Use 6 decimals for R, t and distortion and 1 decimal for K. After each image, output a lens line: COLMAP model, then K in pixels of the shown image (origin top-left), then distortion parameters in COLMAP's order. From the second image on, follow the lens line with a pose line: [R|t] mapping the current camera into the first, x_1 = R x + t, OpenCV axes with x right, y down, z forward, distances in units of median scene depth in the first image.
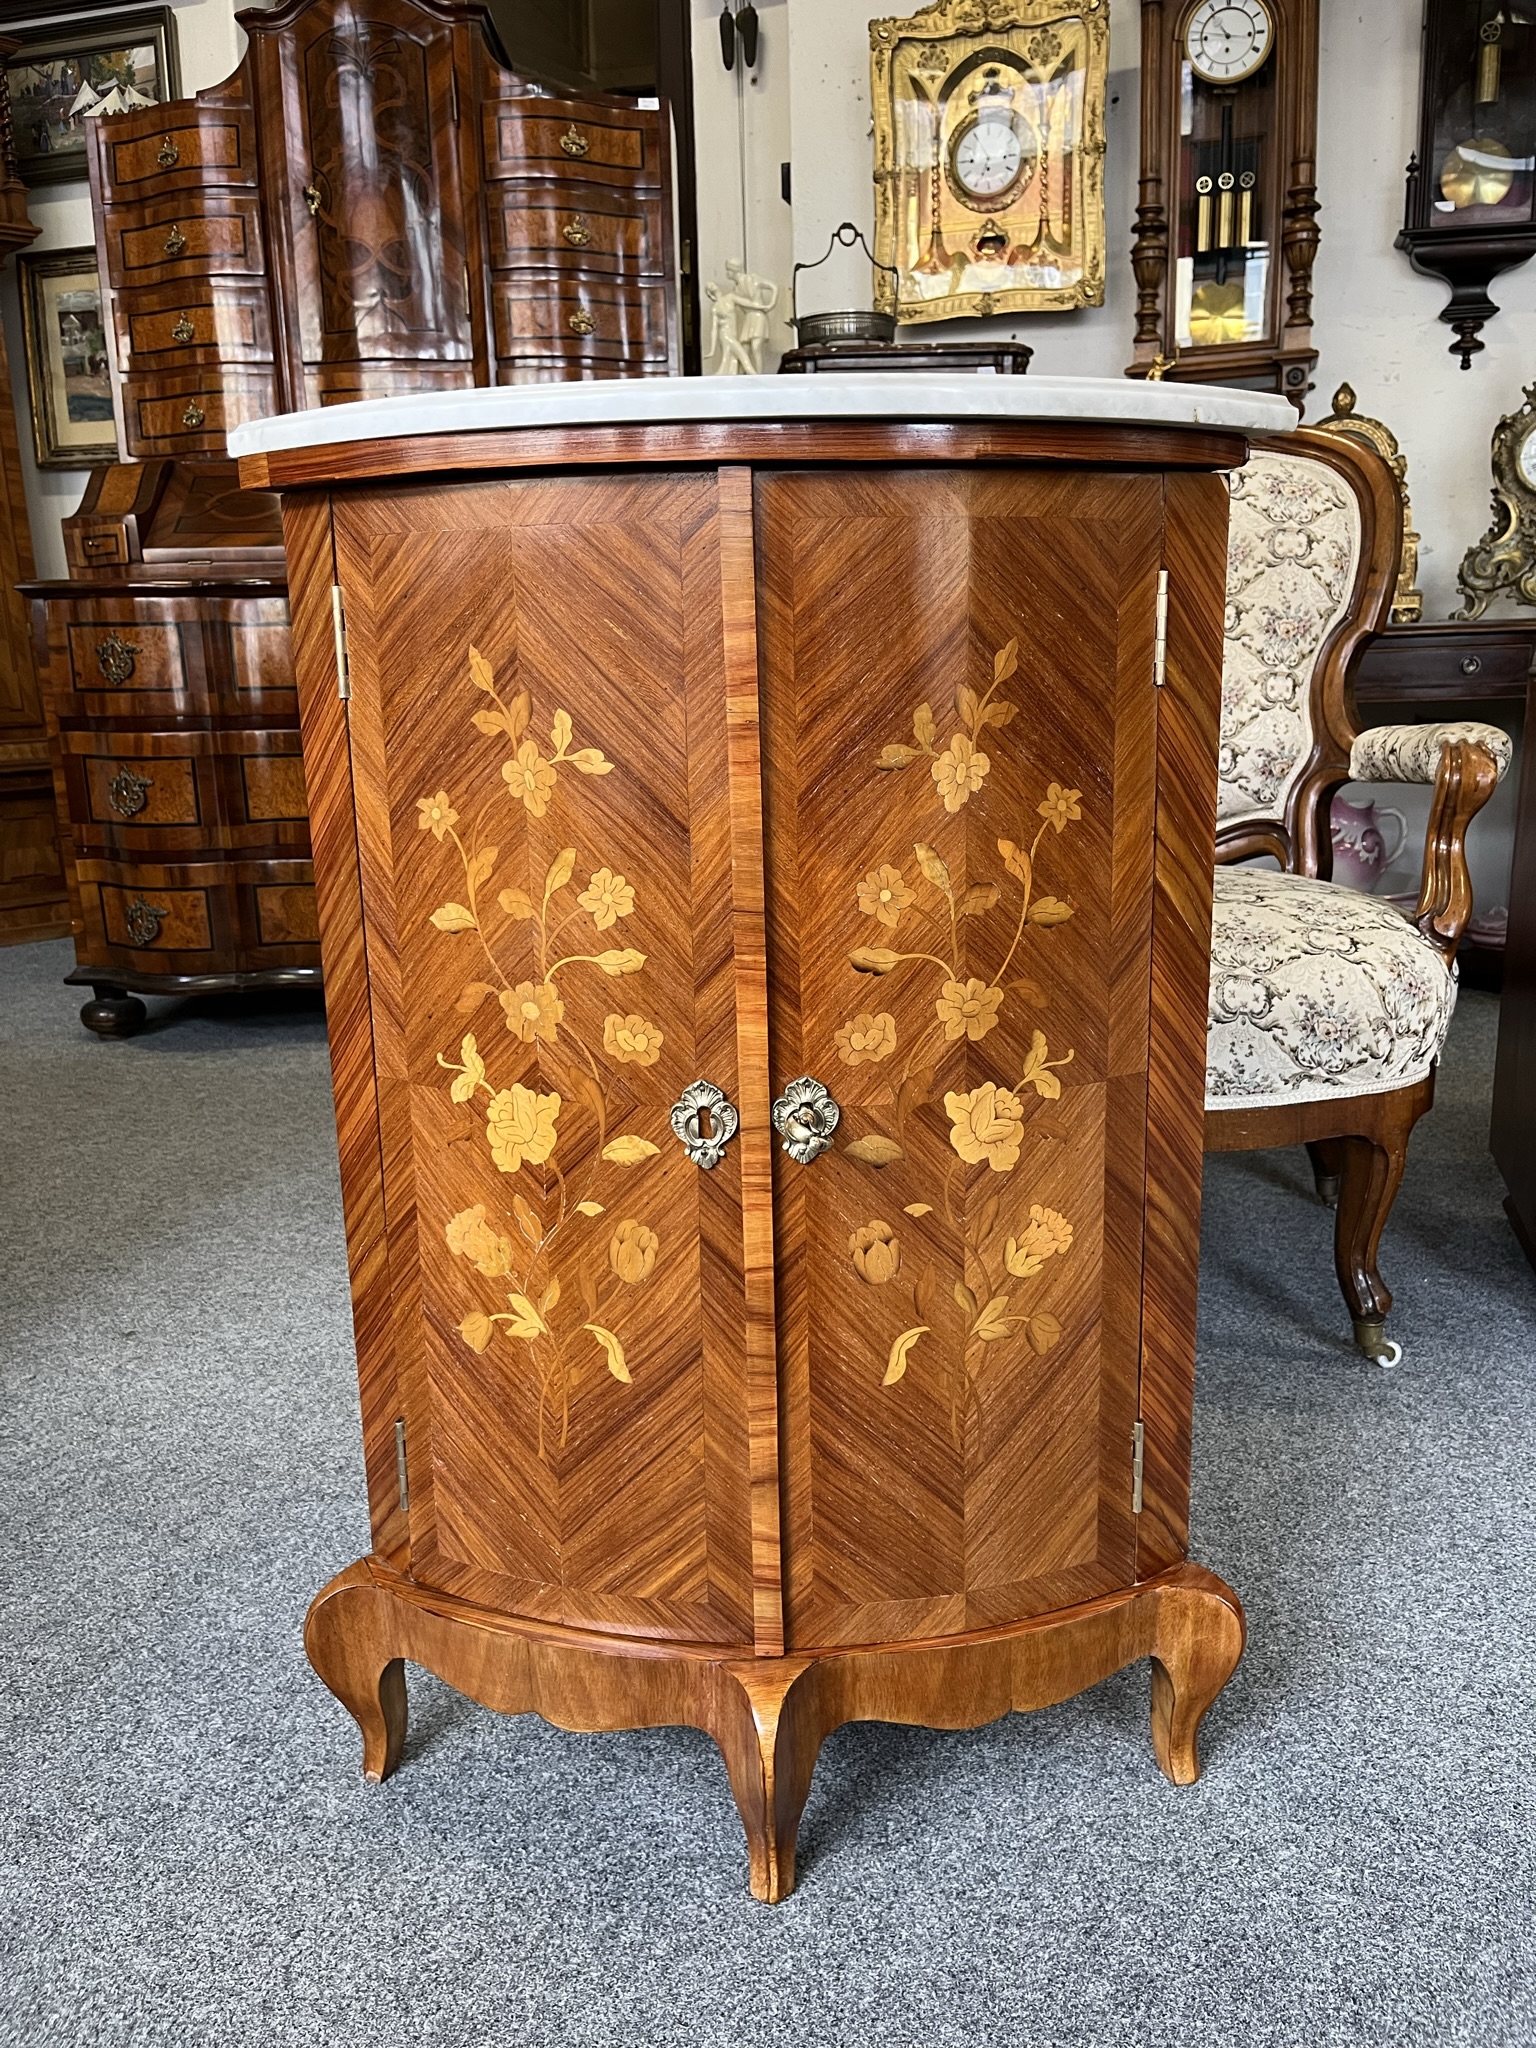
lens RADIAL K [[1591.8, 0, 767.5], [0, 1591.8, 1015.4], [0, 0, 1]] dist [0.017187, -0.060606]
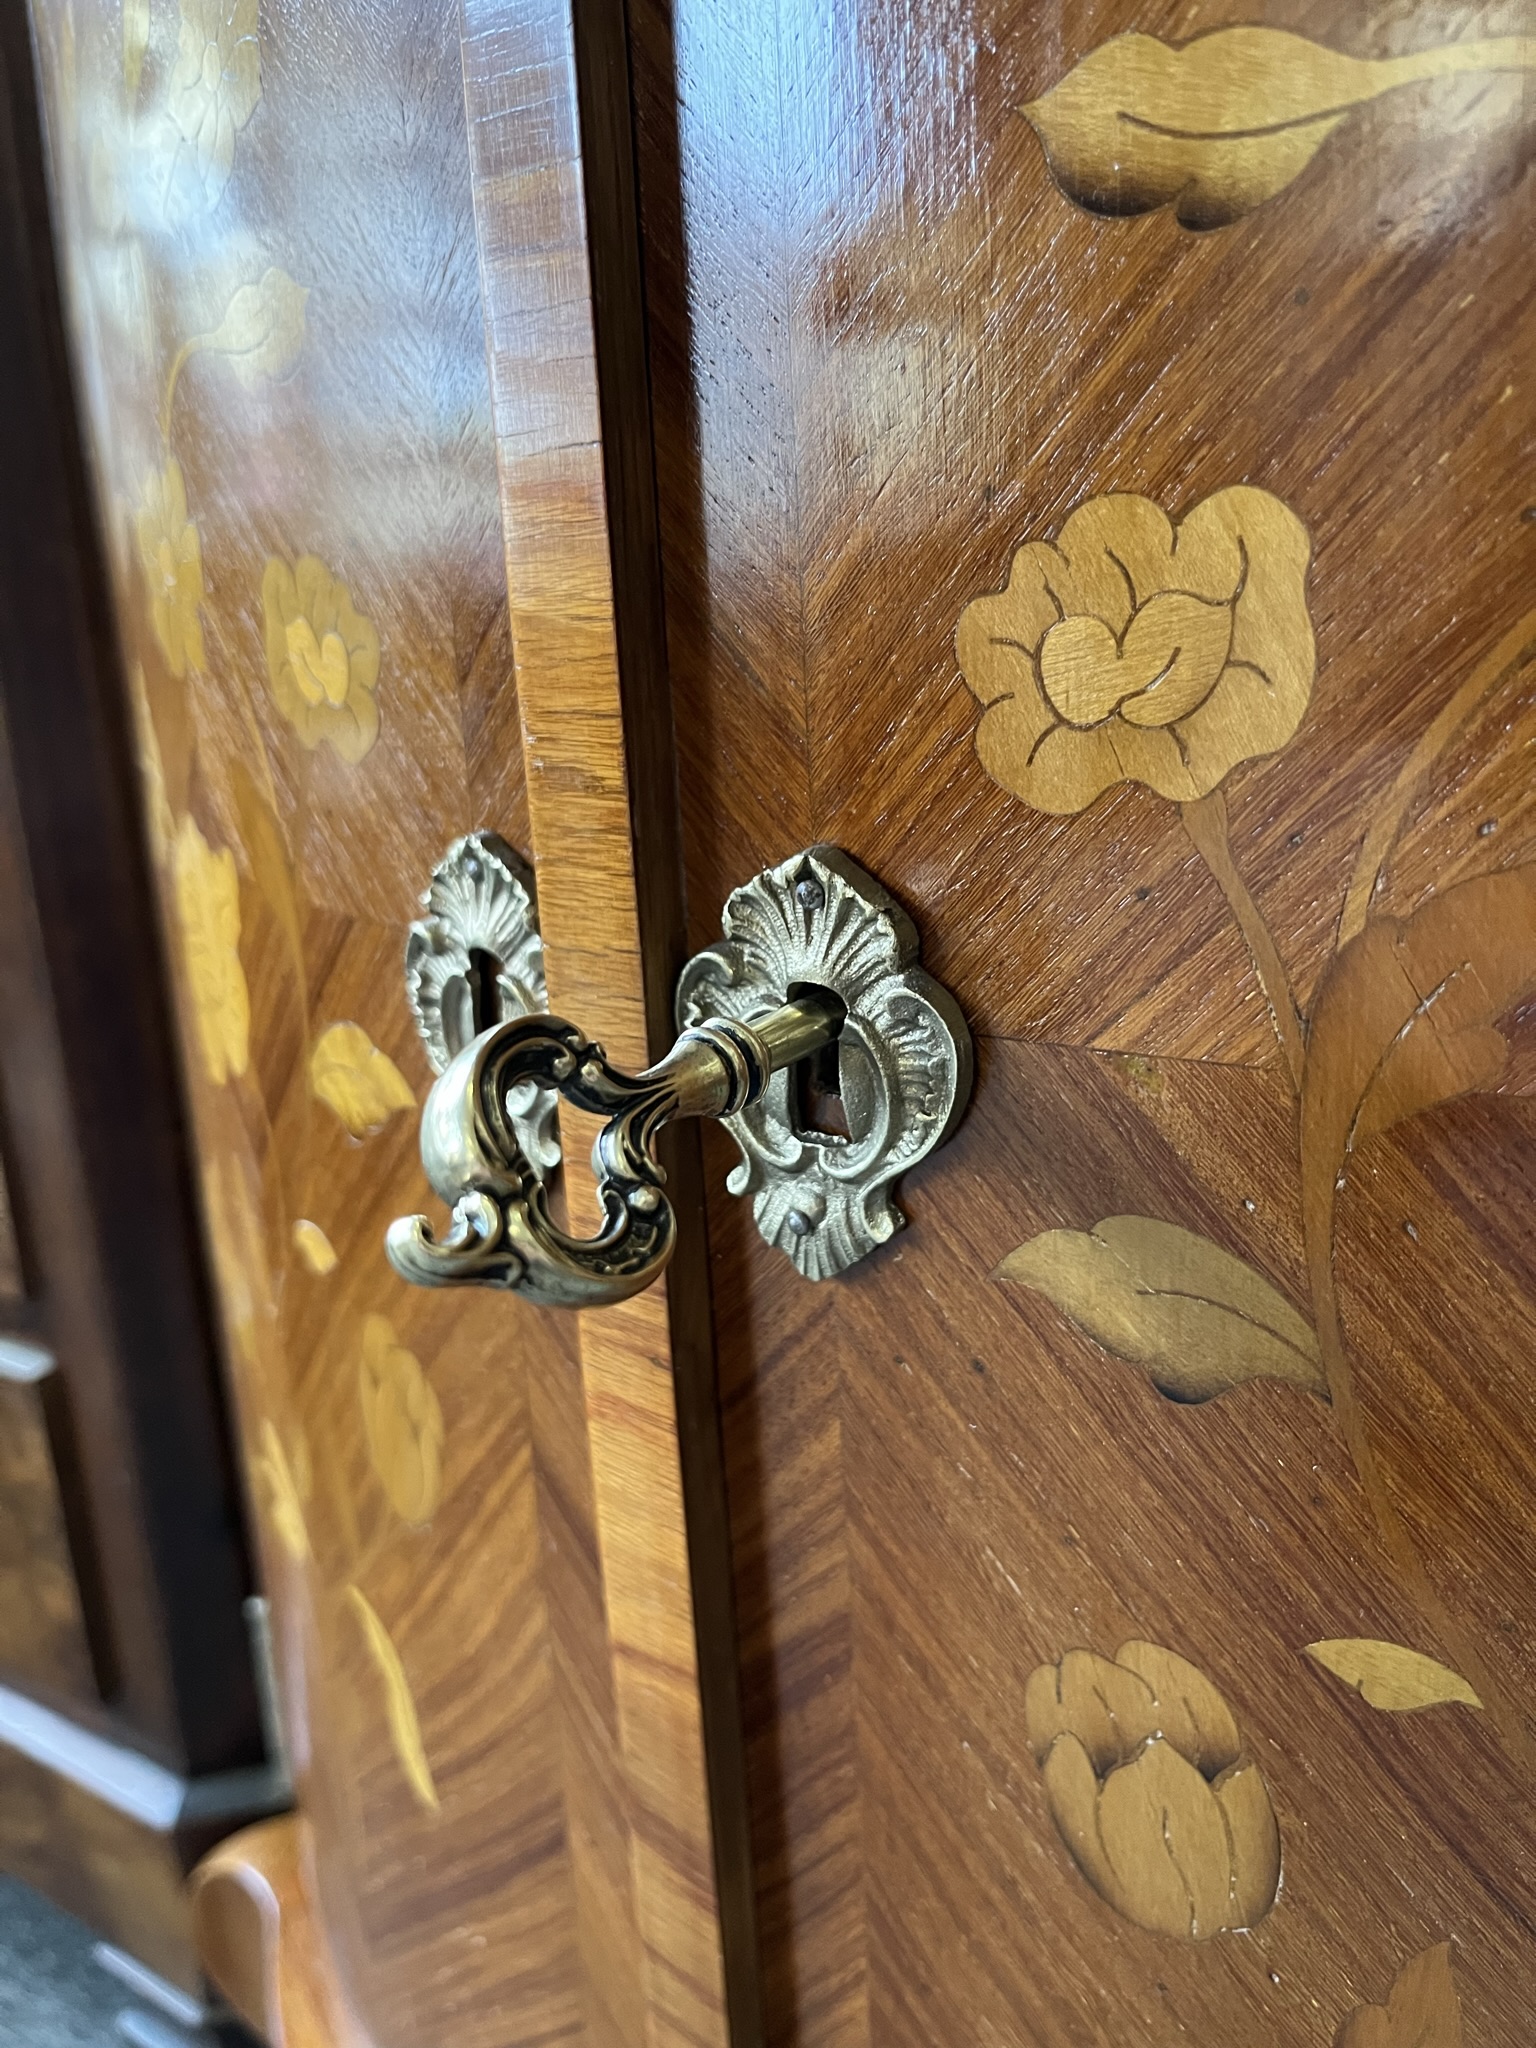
lens RADIAL K [[1591.8, 0, 758.7], [0, 1591.8, 1024.3], [0, 0, 1]] dist [0.017187, -0.060606]
pose [[0.802554, 0.146268, -0.578370, 0.130361], [-0.111855, 0.989178, 0.094948, 0.040577], [0.585999, -0.011507, 0.810230, 0.814279]]
